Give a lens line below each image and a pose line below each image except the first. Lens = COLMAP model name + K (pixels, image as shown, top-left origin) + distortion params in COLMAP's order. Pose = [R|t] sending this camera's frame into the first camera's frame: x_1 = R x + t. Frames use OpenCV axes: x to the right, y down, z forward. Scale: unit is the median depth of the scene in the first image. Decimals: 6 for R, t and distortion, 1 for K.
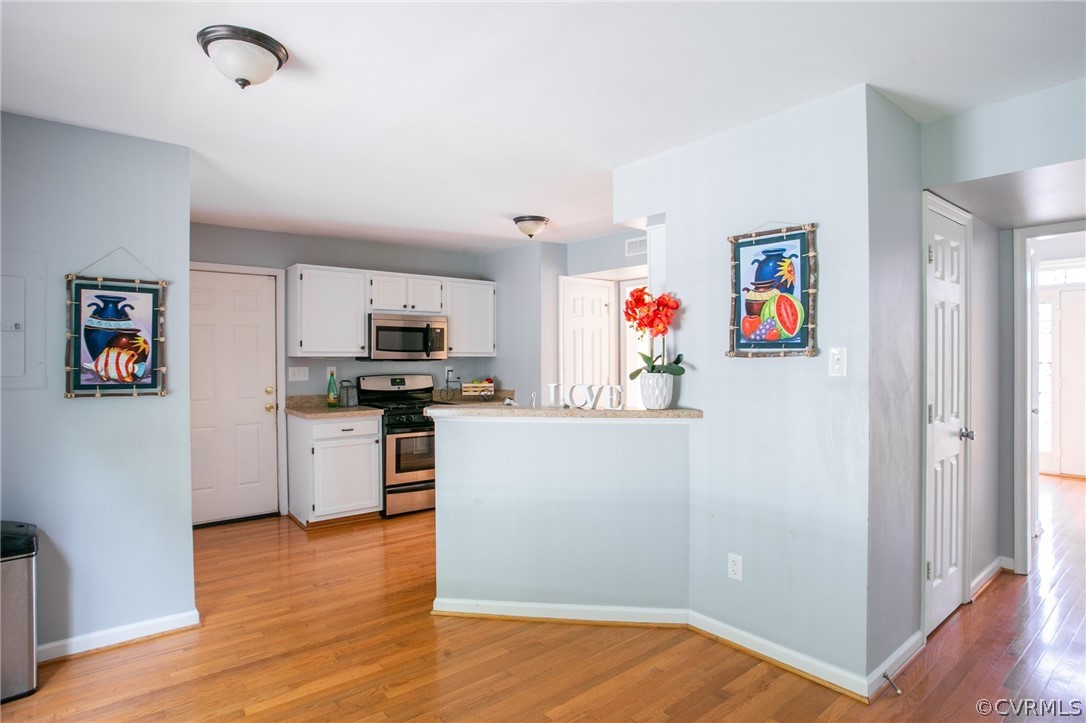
lens RADIAL K [[532.8, 0, 543.0], [0, 532.8, 361.5], [0, 0, 1]] dist [-0.066308, 0.025320]
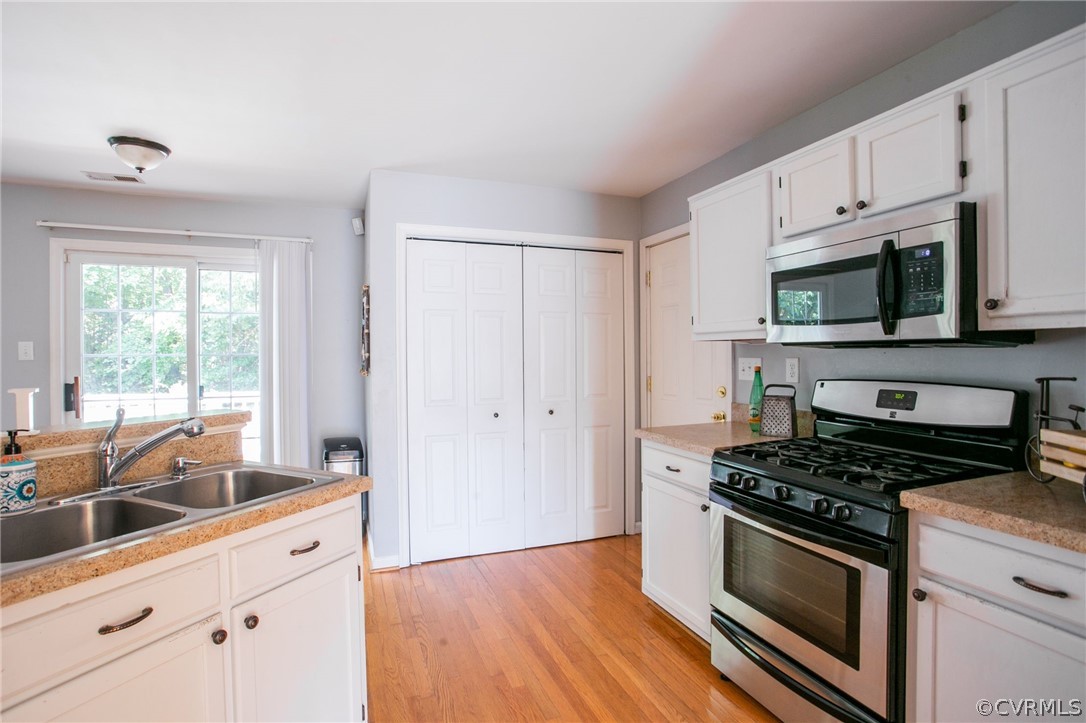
lens RADIAL K [[532.8, 0, 543.0], [0, 532.8, 361.5], [0, 0, 1]] dist [-0.066308, 0.025320]
pose [[-0.297907, 0.018188, -0.954422, 0.372048], [-0.001985, 0.999805, 0.019672, 0.006046], [0.954593, 0.007755, -0.297813, 1.816356]]
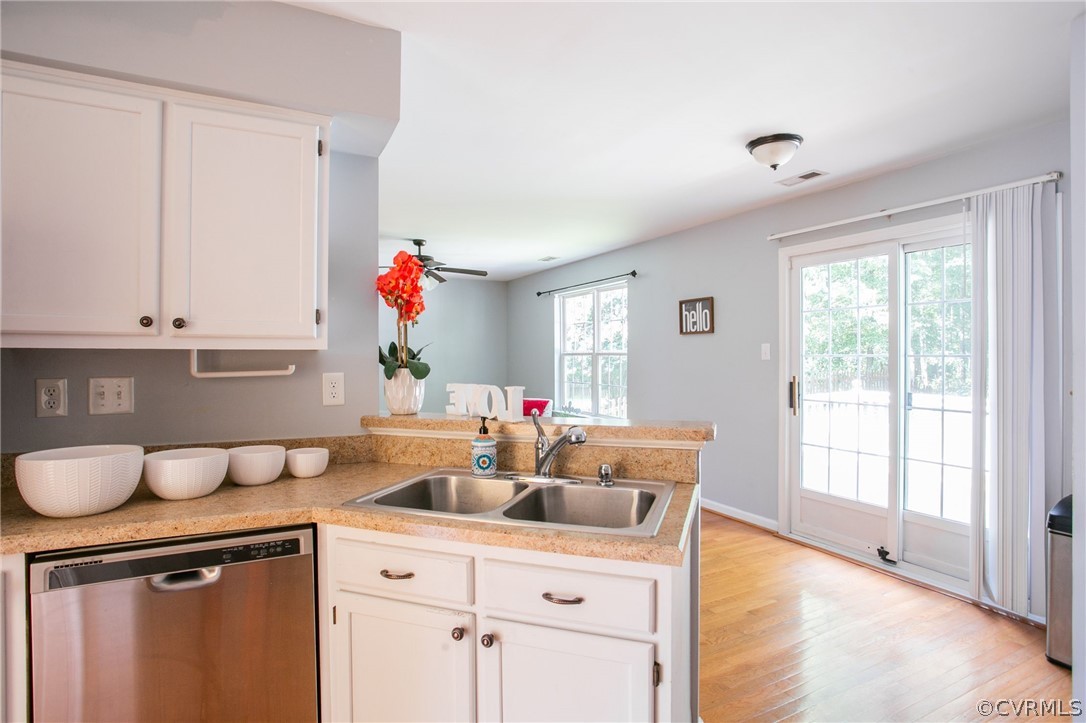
lens RADIAL K [[562.4, 0, 532.8], [0, 562.4, 357.6], [0, 0, 1]] dist [-0.063099, 0.030265]
pose [[-0.977794, 0.007808, 0.209422, -0.169070], [0.010943, 0.999845, 0.013816, -0.005314], [-0.209281, 0.015801, -0.977728, 1.899175]]
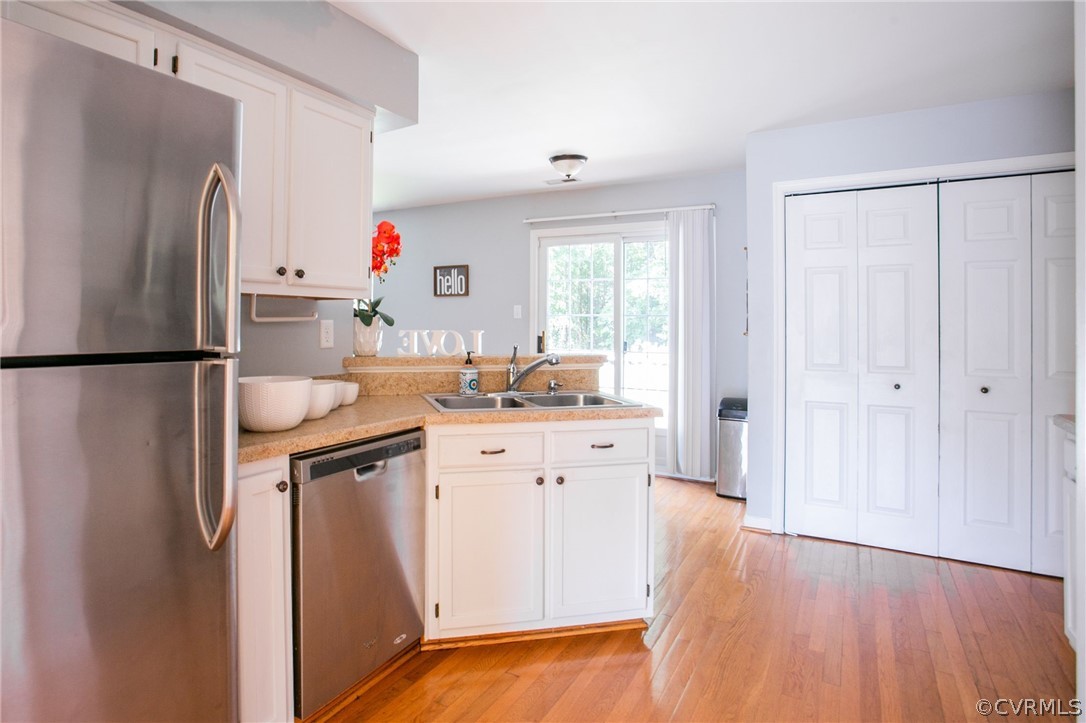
lens RADIAL K [[621.1, 0, 468.4], [0, 621.1, 313.0], [0, 0, 1]] dist [-0.045574, 0.000597]
pose [[-0.944919, -0.002788, -0.327292, 0.425477], [-0.002809, 0.999996, -0.000407, 0.013172], [0.327292, 0.000535, -0.944923, 2.246479]]
